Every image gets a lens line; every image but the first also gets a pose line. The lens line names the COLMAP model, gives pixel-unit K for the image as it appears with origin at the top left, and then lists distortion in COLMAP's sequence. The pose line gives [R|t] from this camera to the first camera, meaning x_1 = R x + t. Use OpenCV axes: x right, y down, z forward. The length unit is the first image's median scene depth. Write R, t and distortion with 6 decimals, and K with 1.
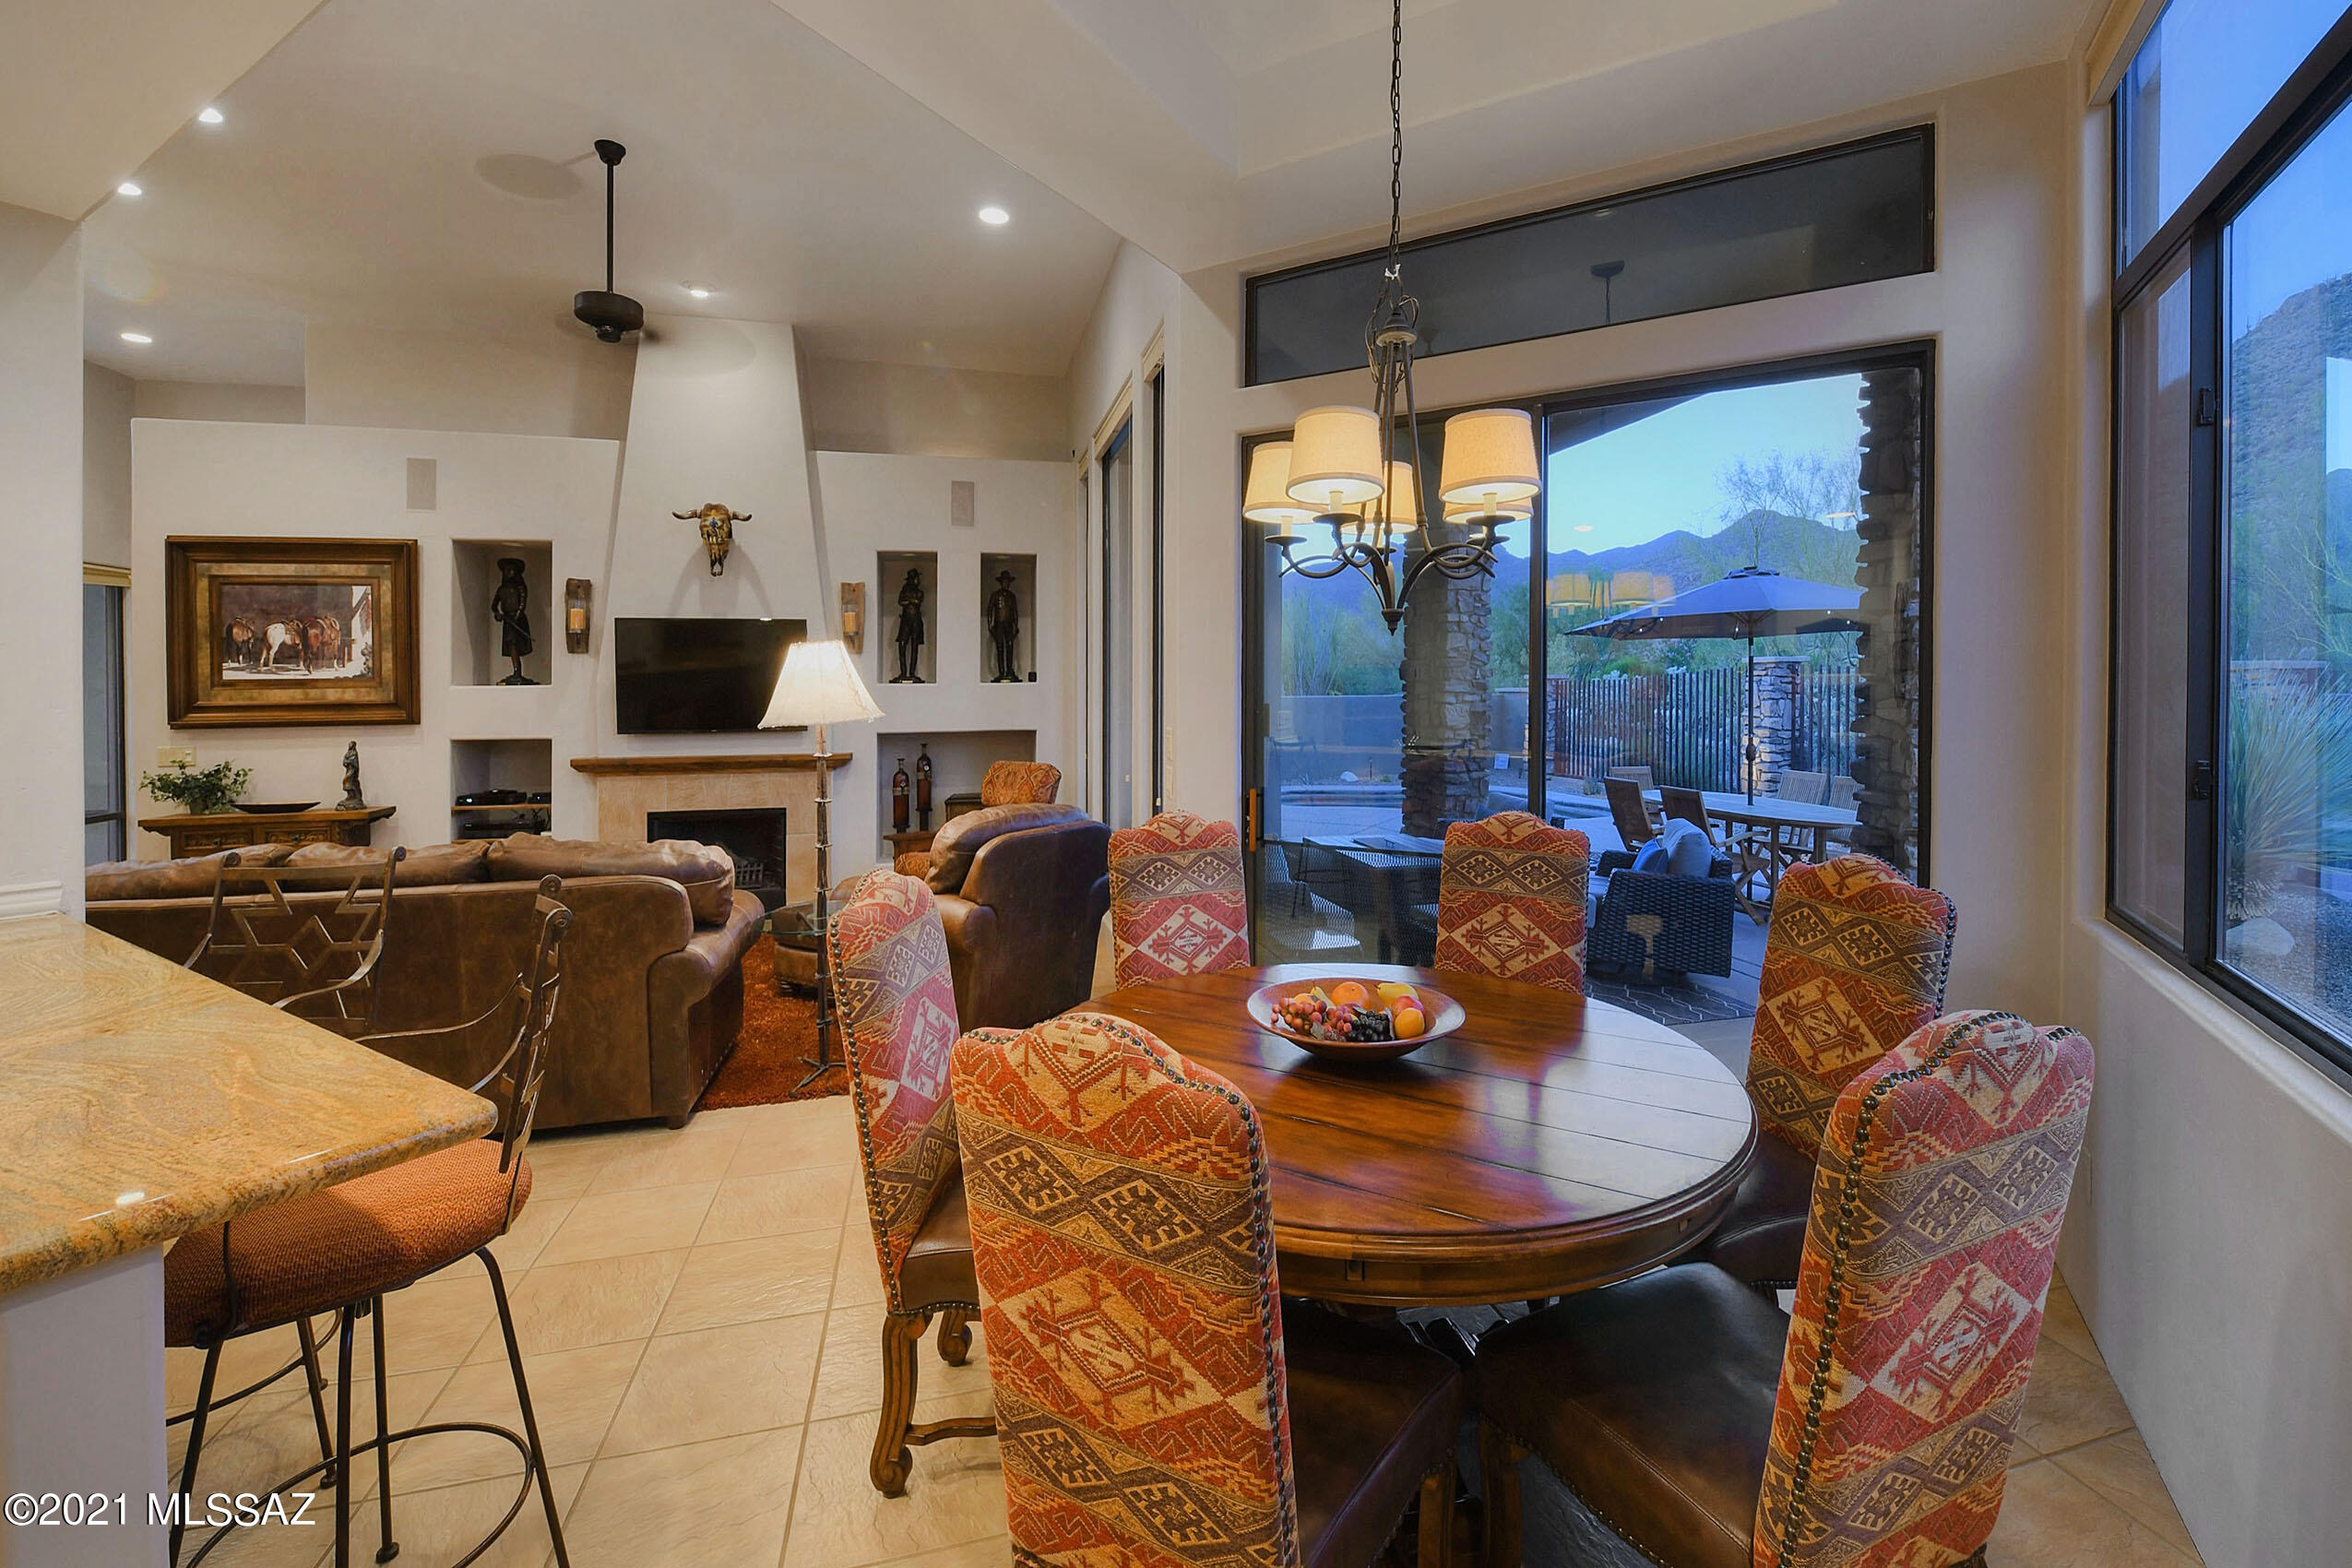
lens RADIAL K [[1079.9, 0, 1267.7], [0, 1079.9, 688.9], [0, 0, 1]] dist [-0.025983, 0.000094]
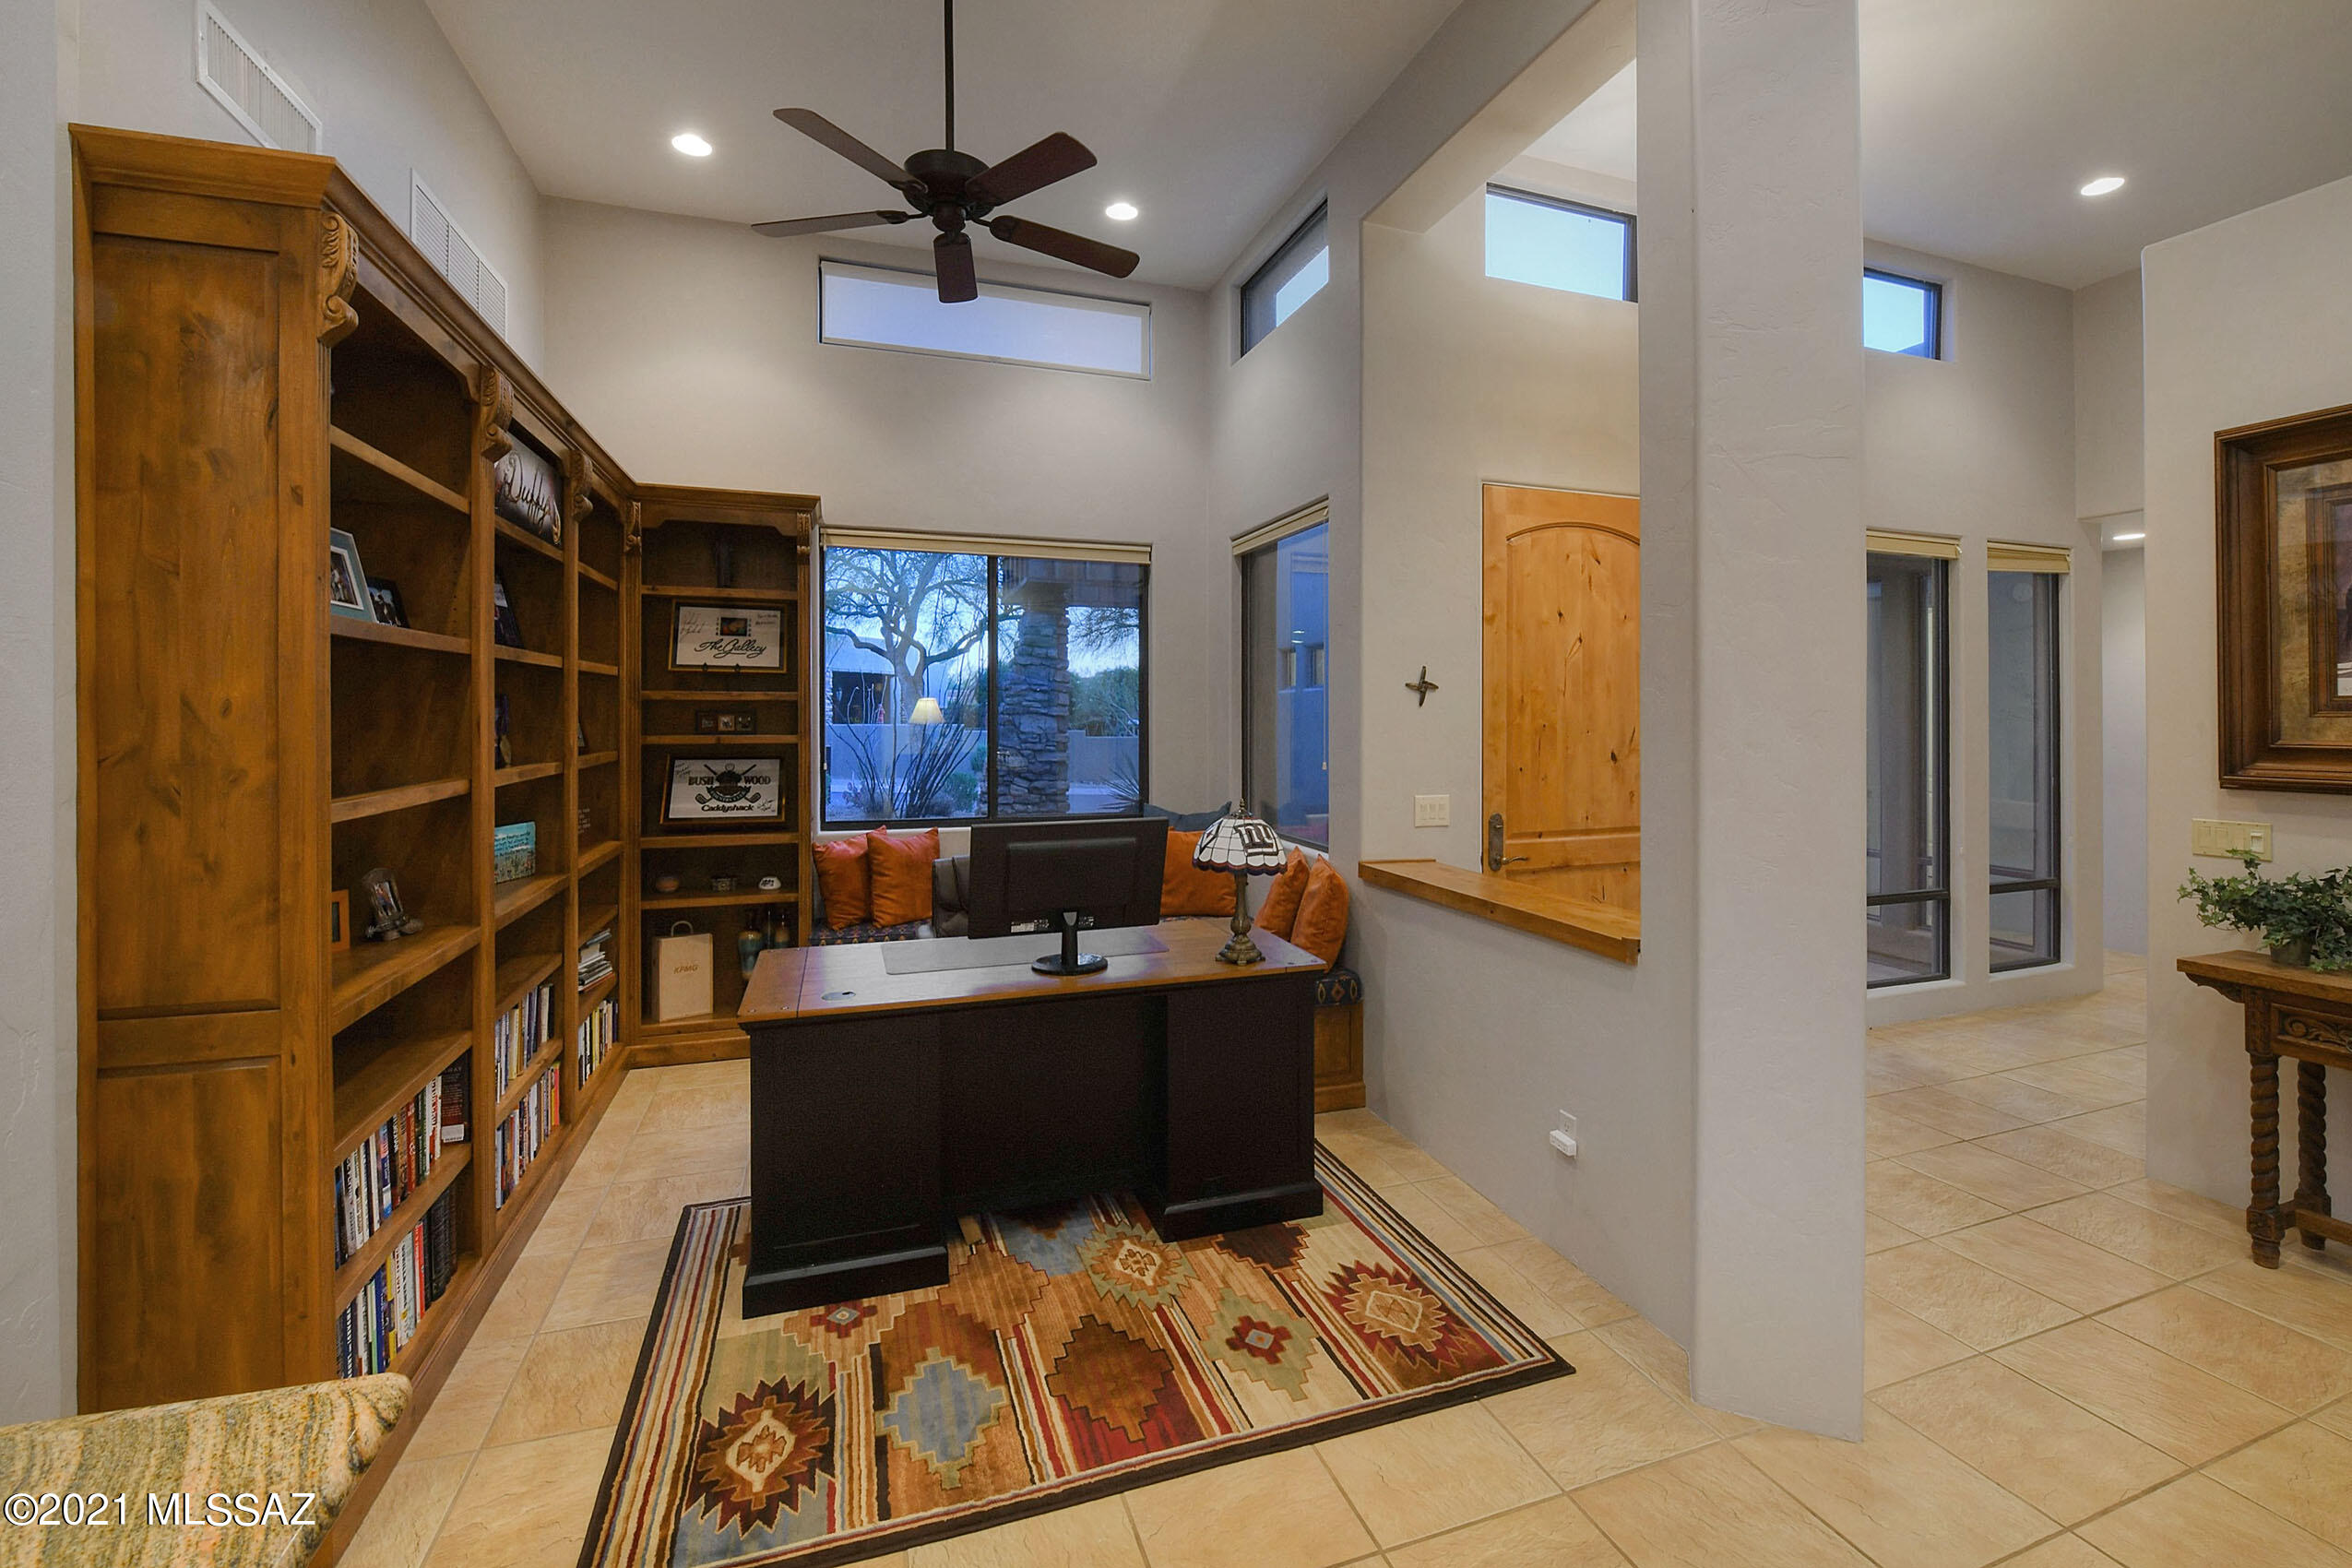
lens RADIAL K [[1020.6, 0, 1128.1], [0, 1020.6, 715.3], [0, 0, 1]] dist [-0.027003, -0.000325]
pose [[0.043668, 0.010513, -0.998991, -0.542675], [-0.004601, 0.999936, 0.010322, -0.002230], [0.999035, 0.004145, 0.043714, 0.399068]]
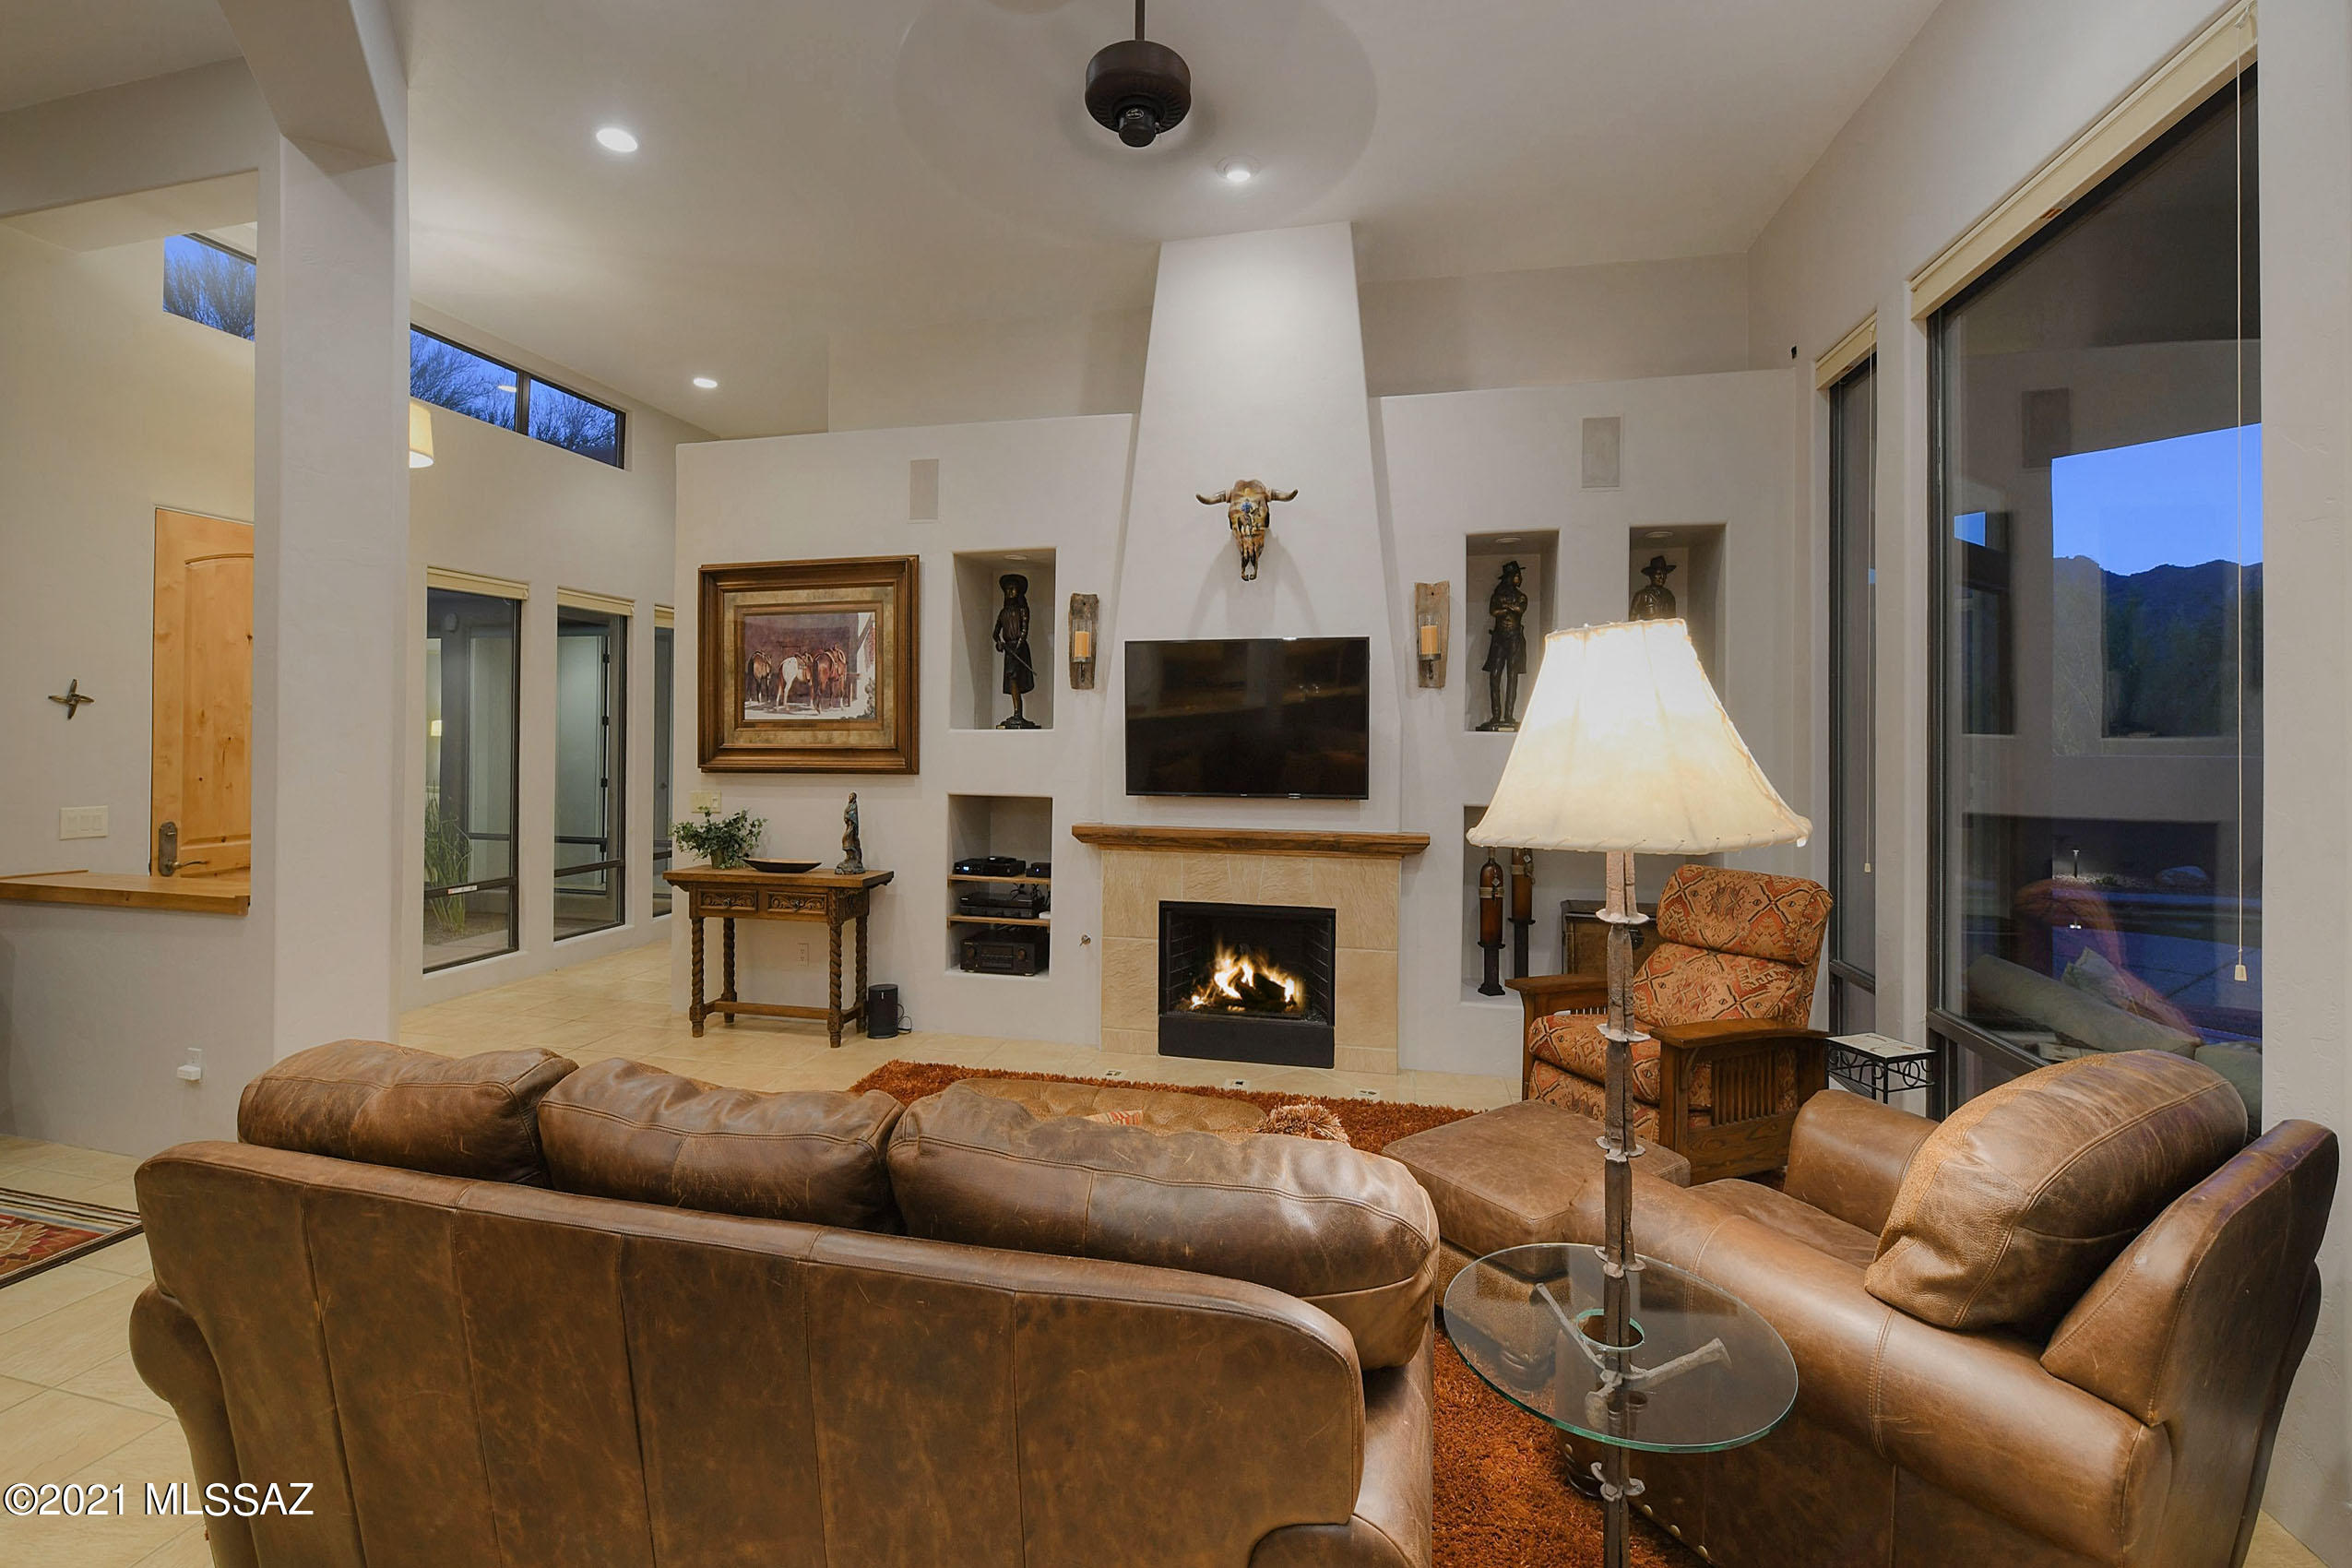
lens RADIAL K [[1052.3, 0, 1167.5], [0, 1052.3, 718.6], [0, 0, 1]] dist [-0.016009, 0.000028]
pose [[0.882329, 0.005512, -0.470600, -0.234197], [-0.012342, 0.999859, -0.011430, -0.003738], [0.470471, 0.015893, 0.882272, 0.359219]]
